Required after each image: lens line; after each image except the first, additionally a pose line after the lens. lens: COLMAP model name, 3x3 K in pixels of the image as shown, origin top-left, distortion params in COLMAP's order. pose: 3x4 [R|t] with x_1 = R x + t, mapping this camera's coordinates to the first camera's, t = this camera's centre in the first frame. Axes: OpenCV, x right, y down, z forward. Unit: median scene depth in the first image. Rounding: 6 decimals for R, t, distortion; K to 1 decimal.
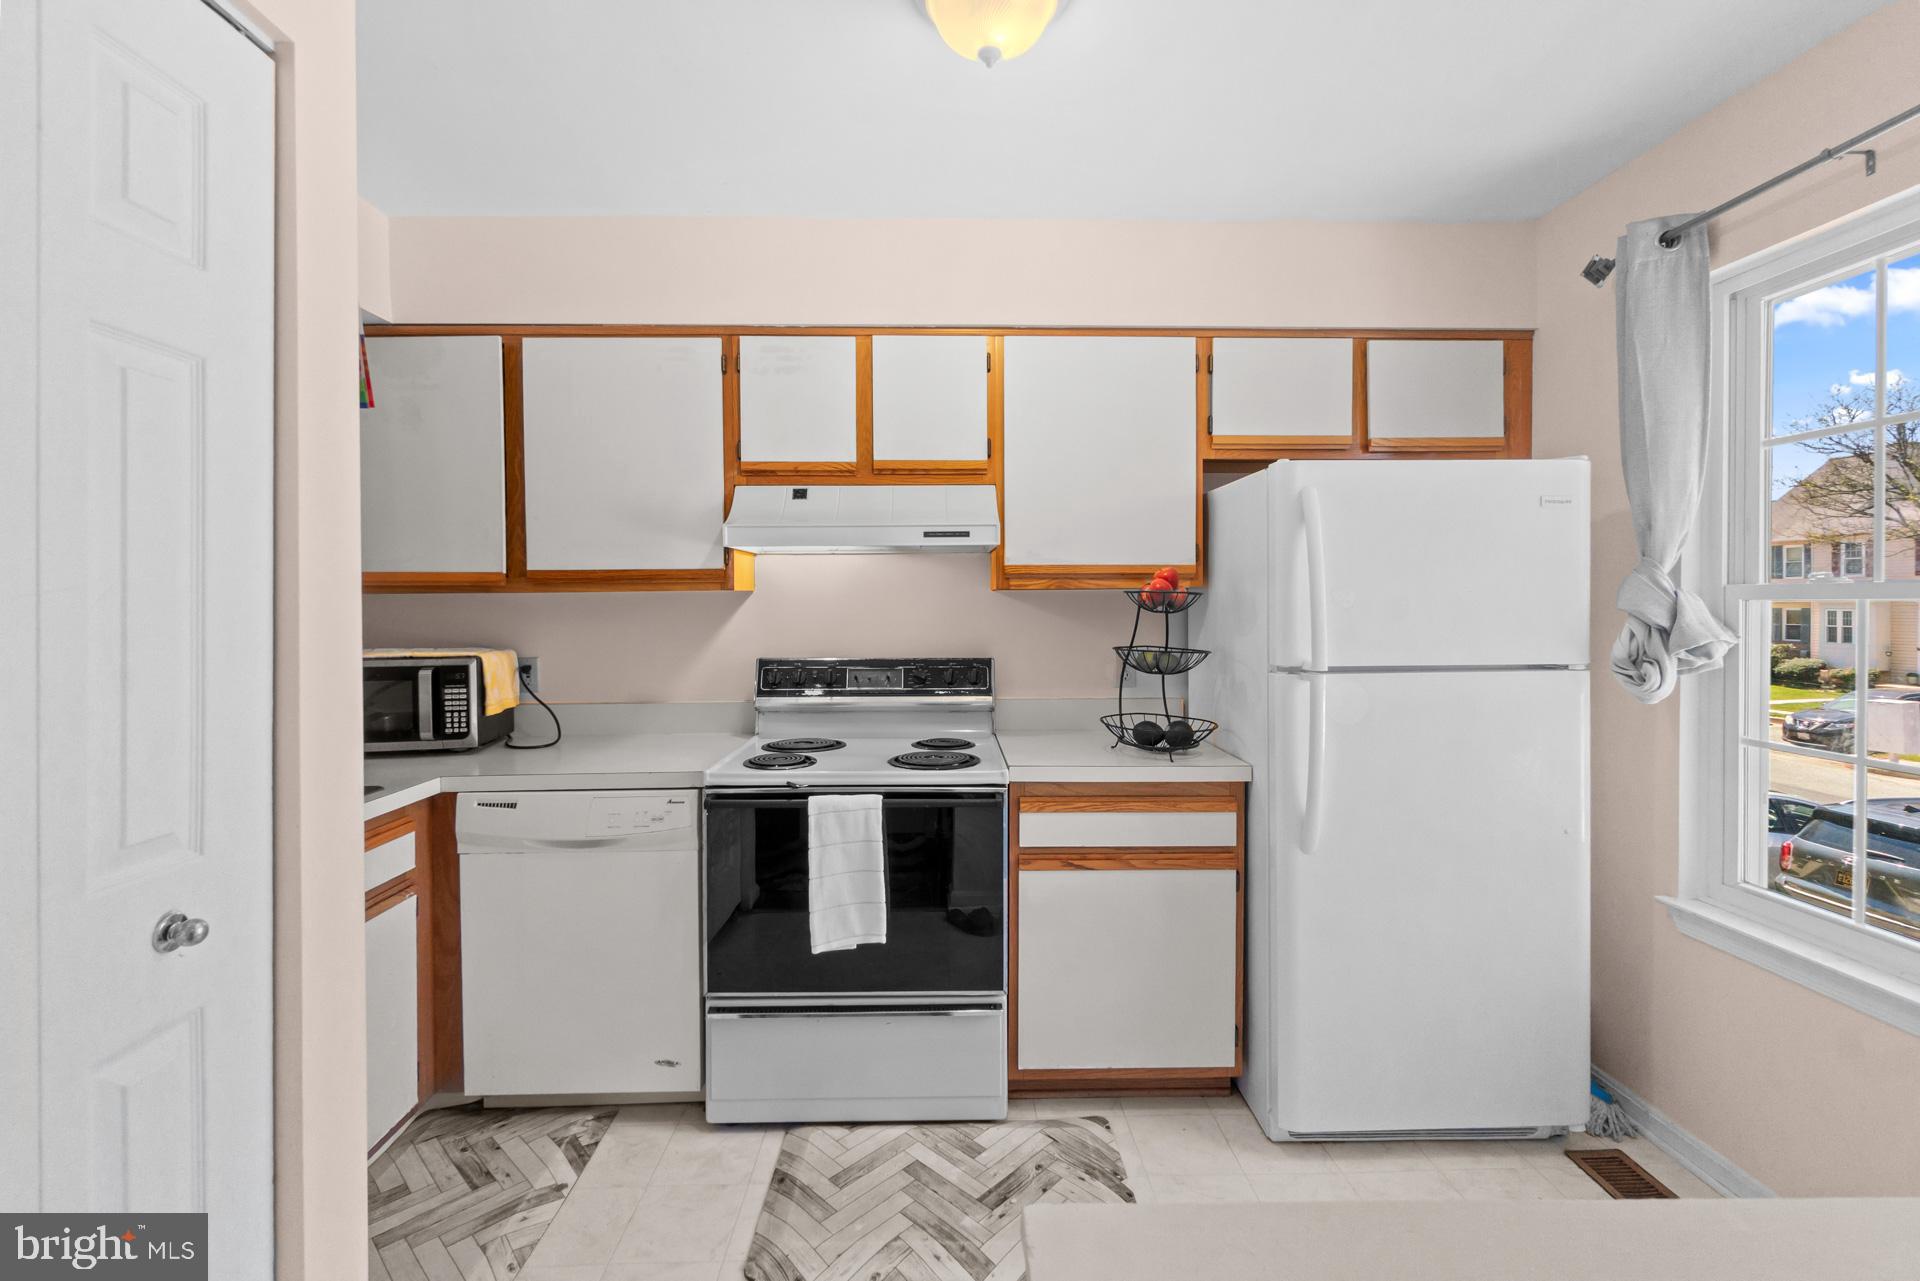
lens RADIAL K [[842.2, 0, 942.3], [0, 842.2, 604.4], [0, 0, 1]] dist [-0.002456, -0.000257]
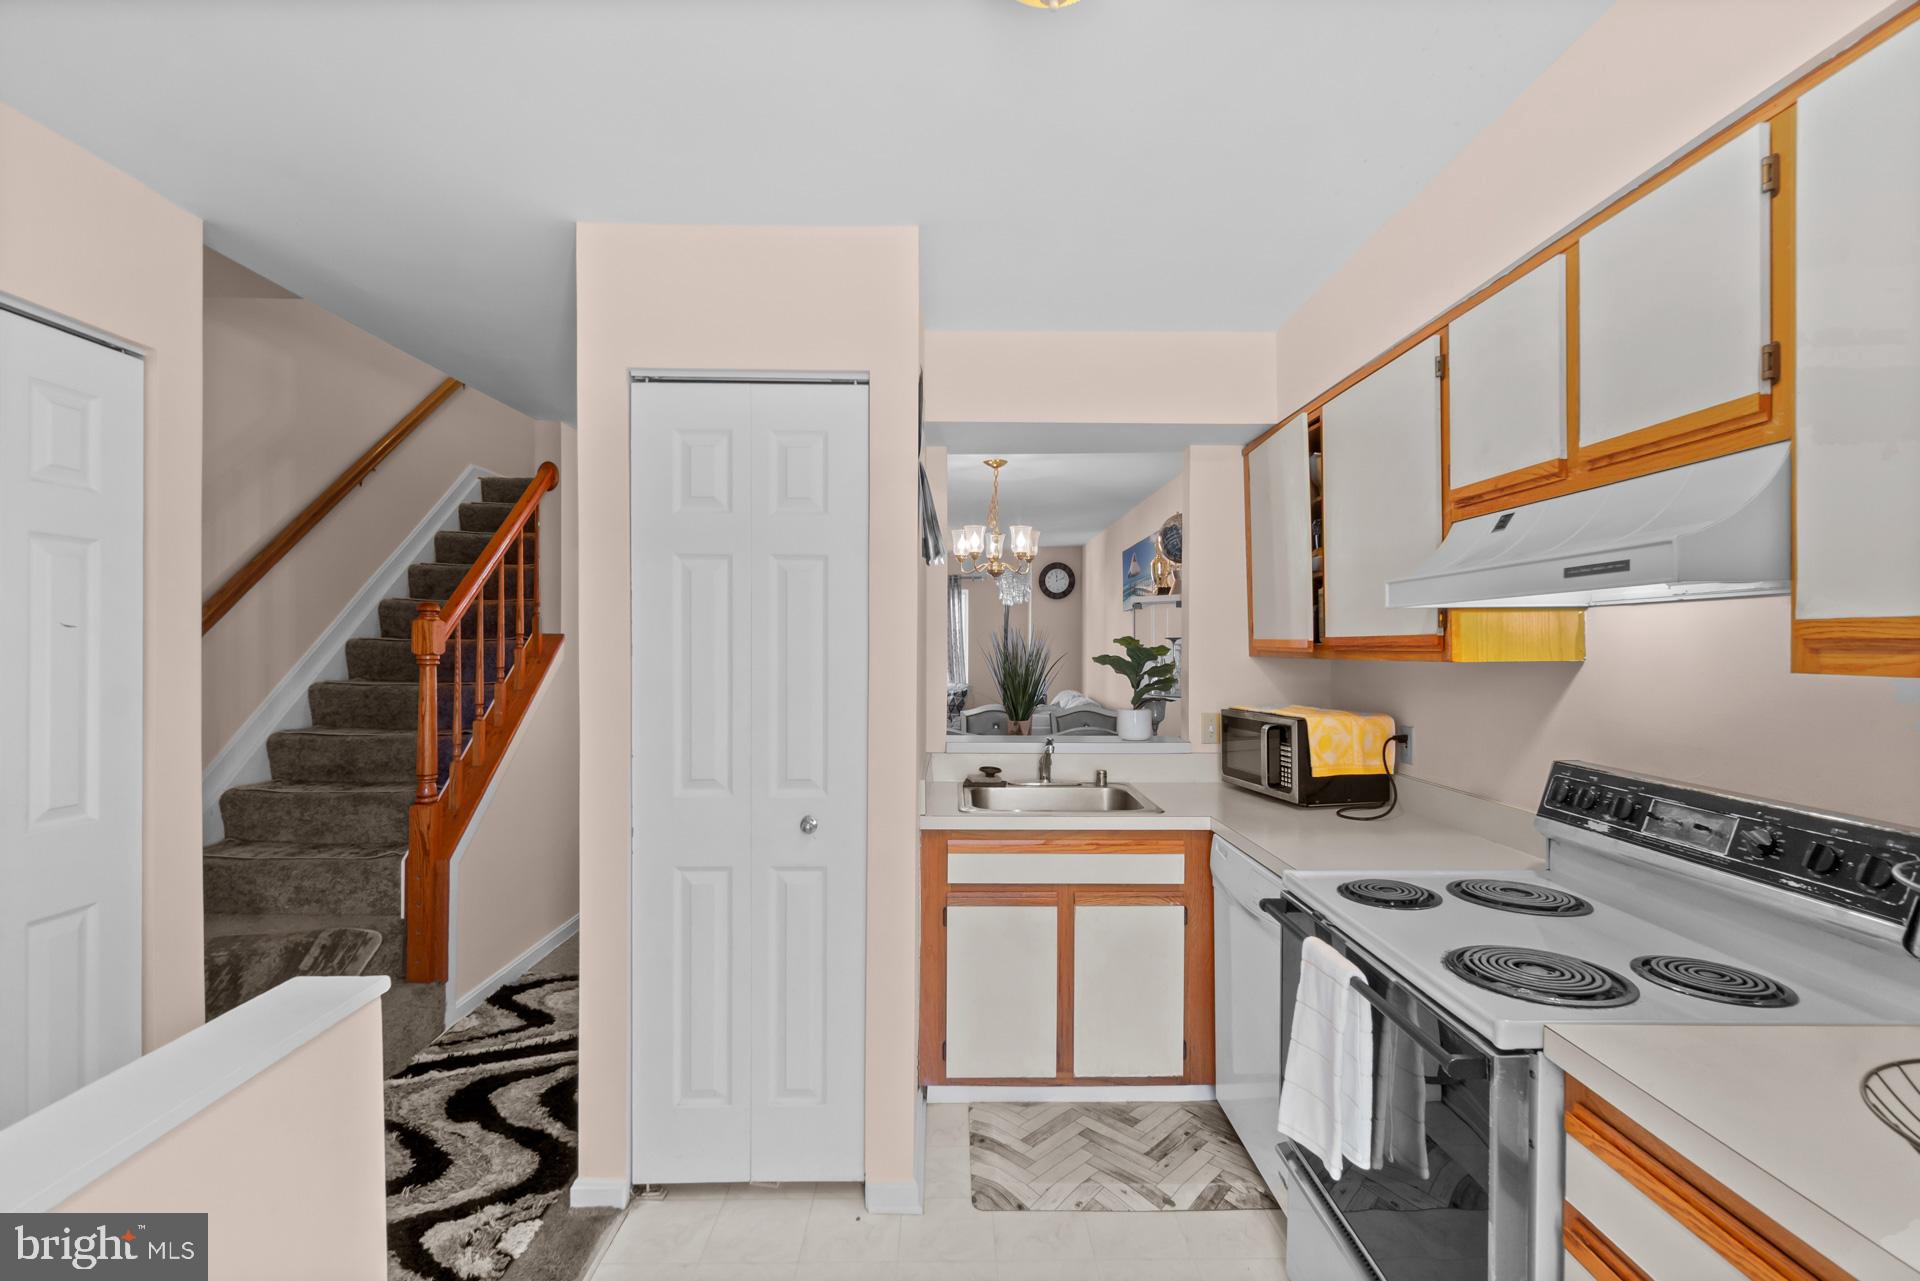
lens RADIAL K [[842.2, 0, 949.4], [0, 842.2, 644.3], [0, 0, 1]] dist [-0.002456, -0.000257]
pose [[-0.004762, 0.001682, -0.999987, 0.512426], [-0.002053, 0.999996, 0.001691, -0.033526], [0.999987, 0.002061, -0.004758, 0.559601]]
